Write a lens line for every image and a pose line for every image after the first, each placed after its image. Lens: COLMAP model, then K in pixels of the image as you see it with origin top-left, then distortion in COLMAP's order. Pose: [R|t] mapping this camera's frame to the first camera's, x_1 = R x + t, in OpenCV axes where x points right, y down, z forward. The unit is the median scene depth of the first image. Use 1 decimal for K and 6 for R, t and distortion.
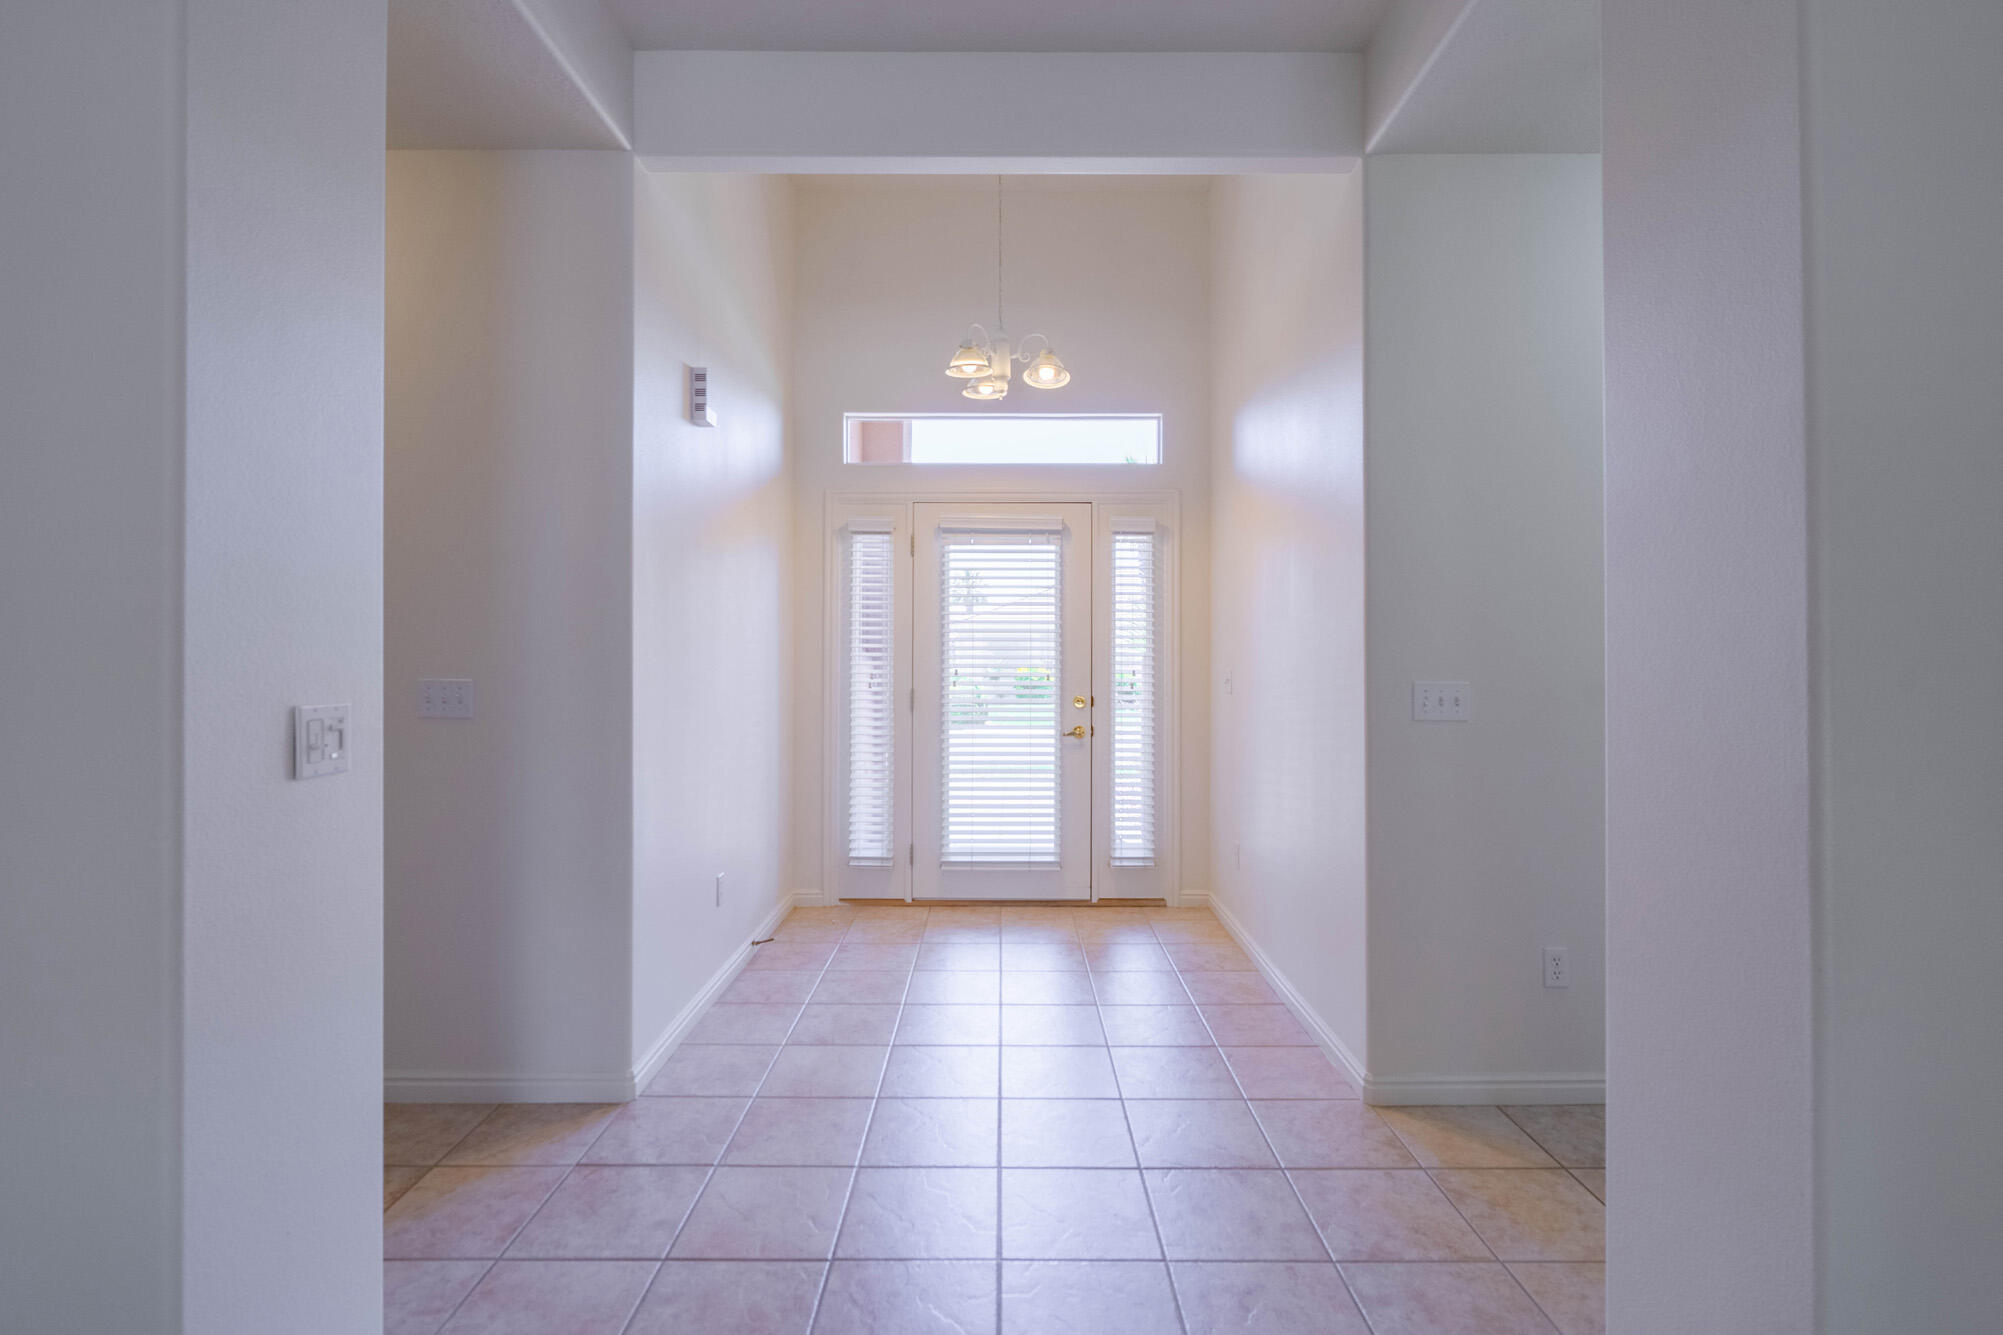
lens RADIAL K [[904.8, 0, 1004.6], [0, 904.8, 659.3], [0, 0, 1]] dist [-0.000904, 0.000216]
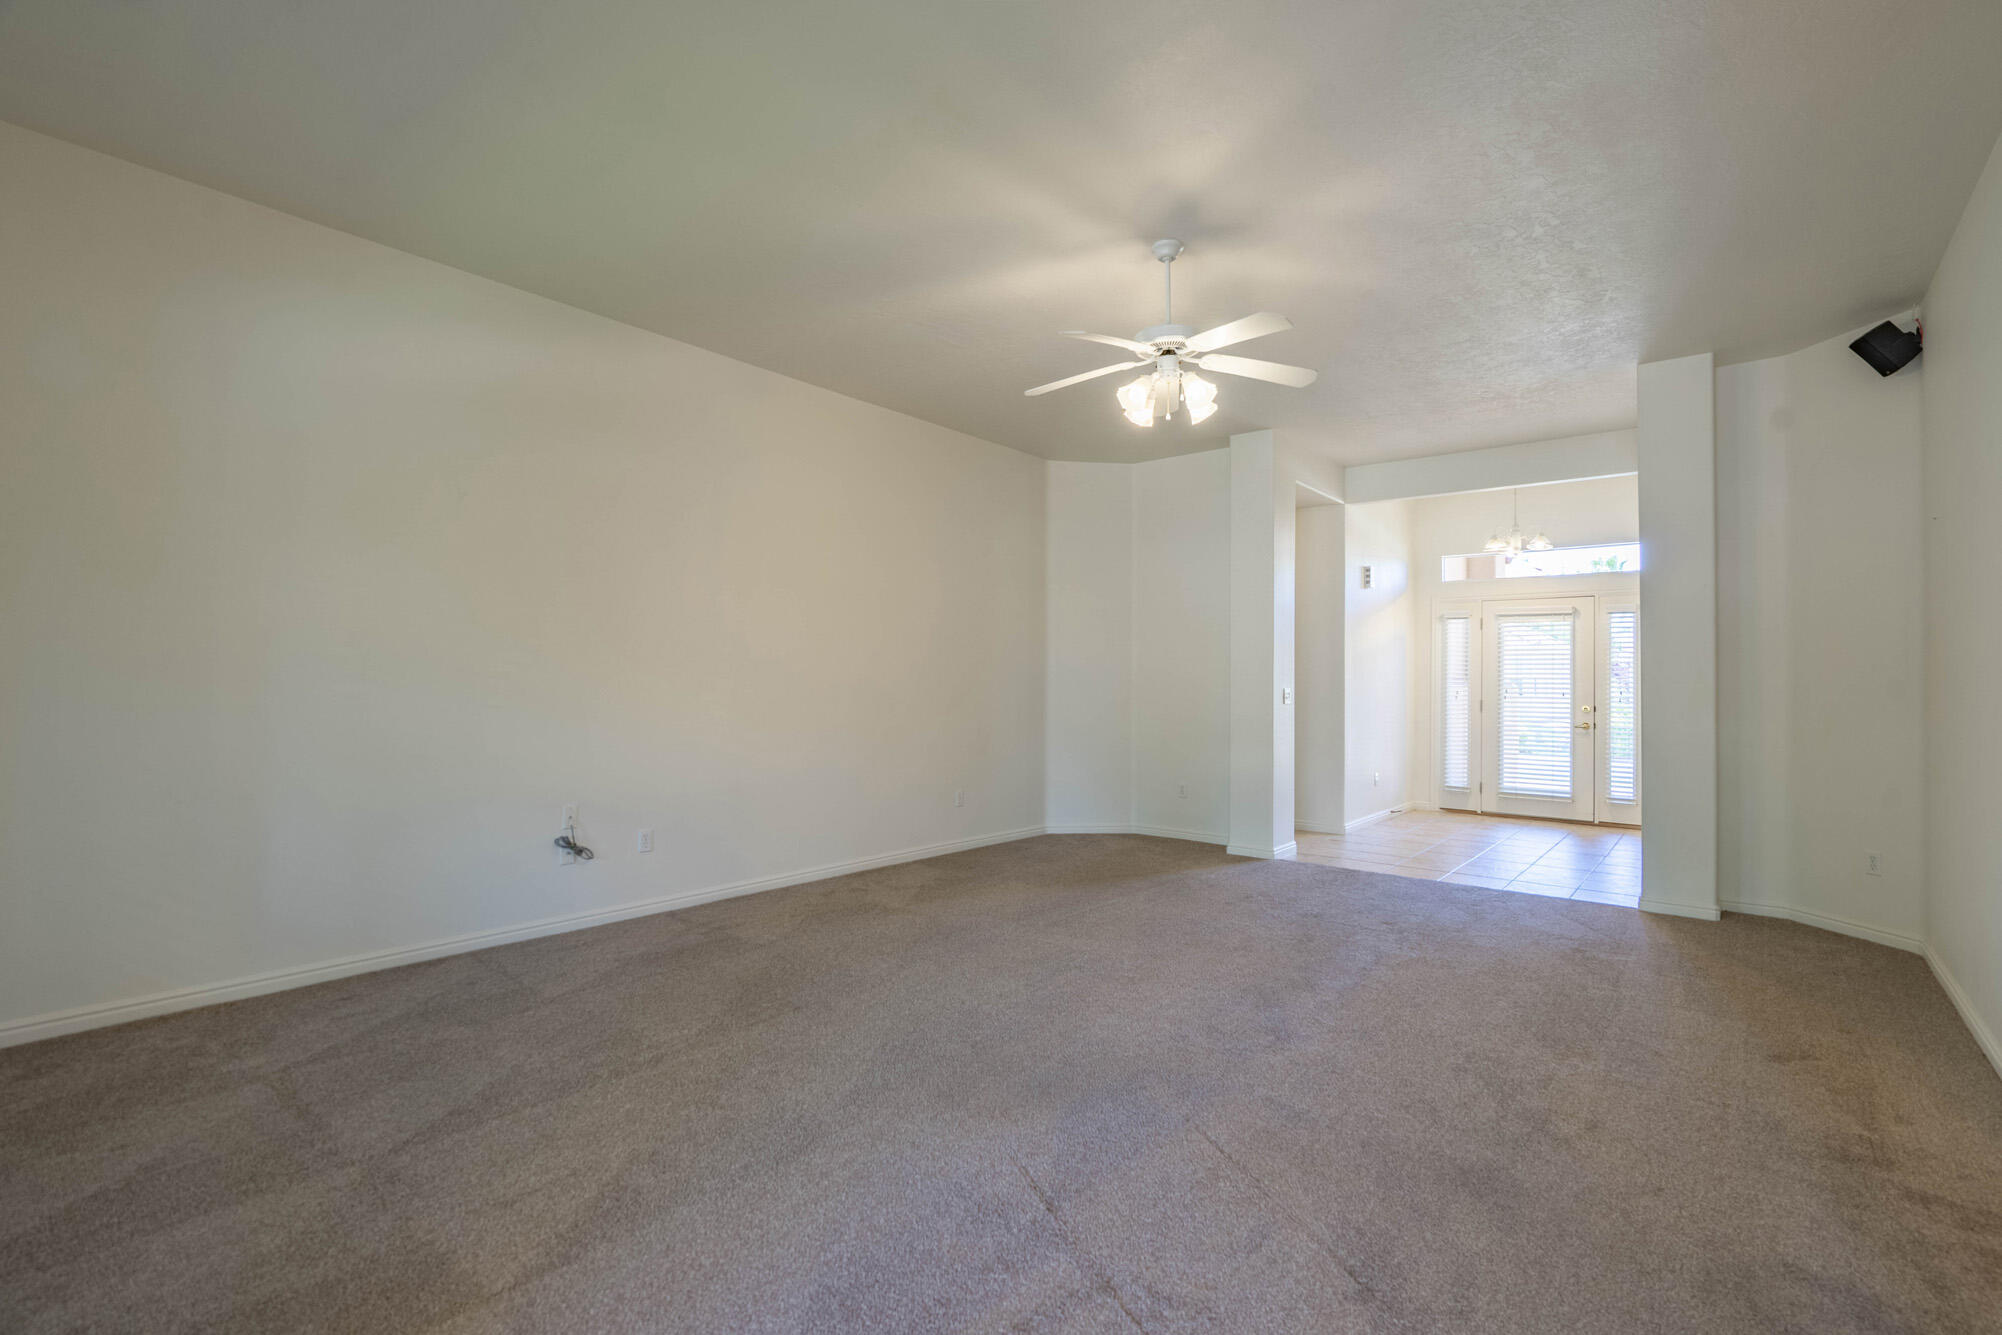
lens RADIAL K [[904.3, 0, 1004.1], [0, 904.3, 659.3], [0, 0, 1]] dist [-0.000904, 0.000216]
pose [[0.770022, -0.010653, -0.637928, 0.337162], [-0.011076, 0.999487, -0.030061, 0.016040], [0.637921, 0.030213, 0.769509, -1.092569]]
